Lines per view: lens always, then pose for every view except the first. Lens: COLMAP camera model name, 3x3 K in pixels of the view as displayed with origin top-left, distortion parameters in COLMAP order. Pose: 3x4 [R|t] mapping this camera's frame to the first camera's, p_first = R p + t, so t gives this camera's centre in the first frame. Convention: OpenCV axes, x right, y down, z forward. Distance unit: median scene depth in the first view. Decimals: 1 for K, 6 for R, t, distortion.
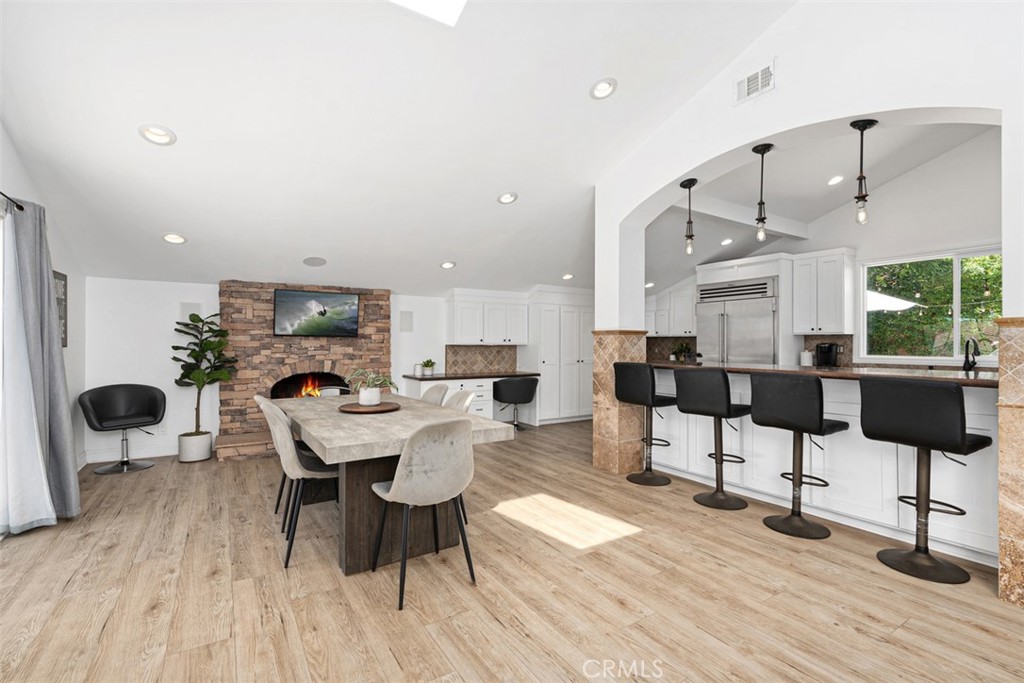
lens RADIAL K [[461.7, 0, 516.4], [0, 461.7, 340.7], [0, 0, 1]] dist [-0.001455, 0.000141]
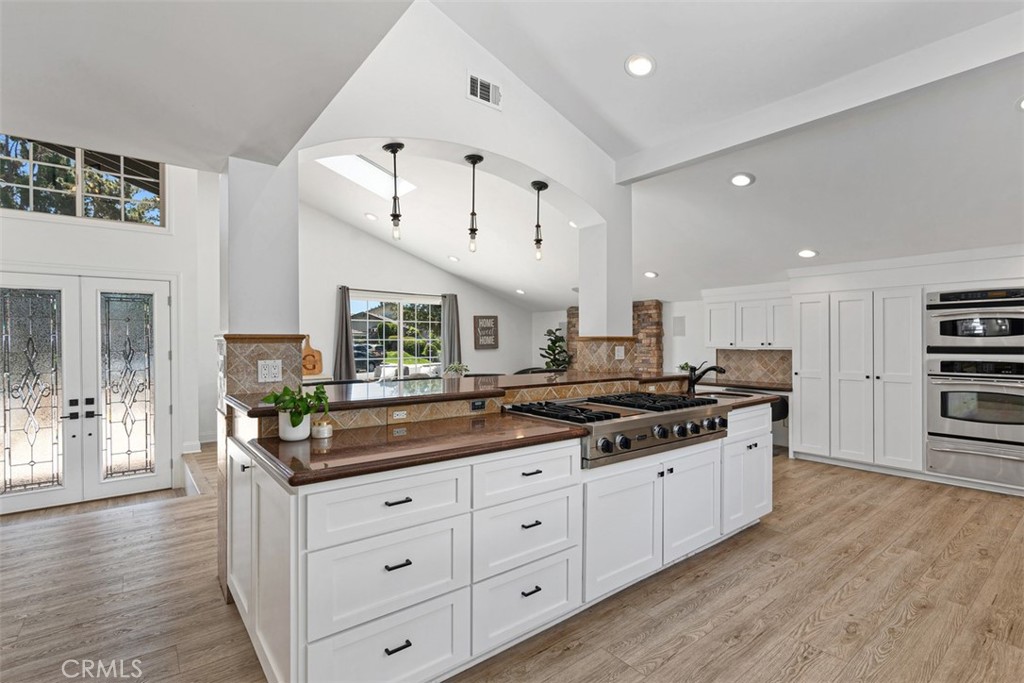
lens RADIAL K [[482.8, 0, 517.7], [0, 482.8, 341.7], [0, 0, 1]] dist [-0.001287, 0.000867]
pose [[0.110017, -0.001724, -0.993928, 0.977228], [0.008916, 0.999960, -0.000748, -0.010344], [0.993890, -0.008779, 0.110028, 0.598886]]
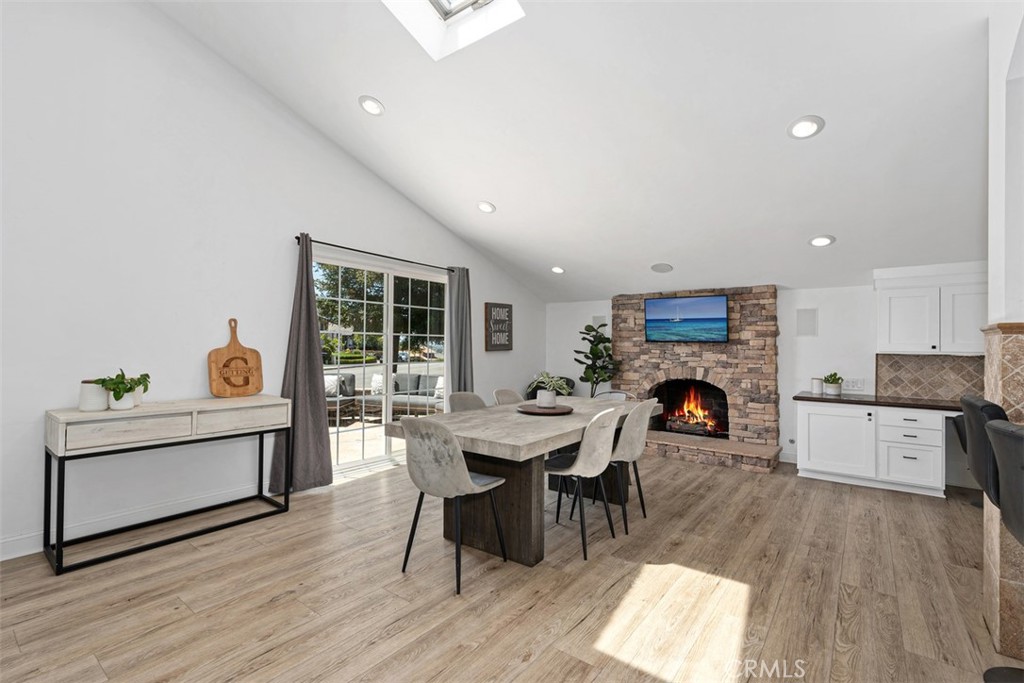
lens RADIAL K [[461.7, 0, 516.4], [0, 461.7, 340.7], [0, 0, 1]] dist [-0.001455, 0.000141]
pose [[0.350663, -0.010042, -0.936448, 0.369481], [-0.005100, 0.999907, -0.012632, 0.001436], [0.936488, 0.009205, 0.350579, 0.326378]]
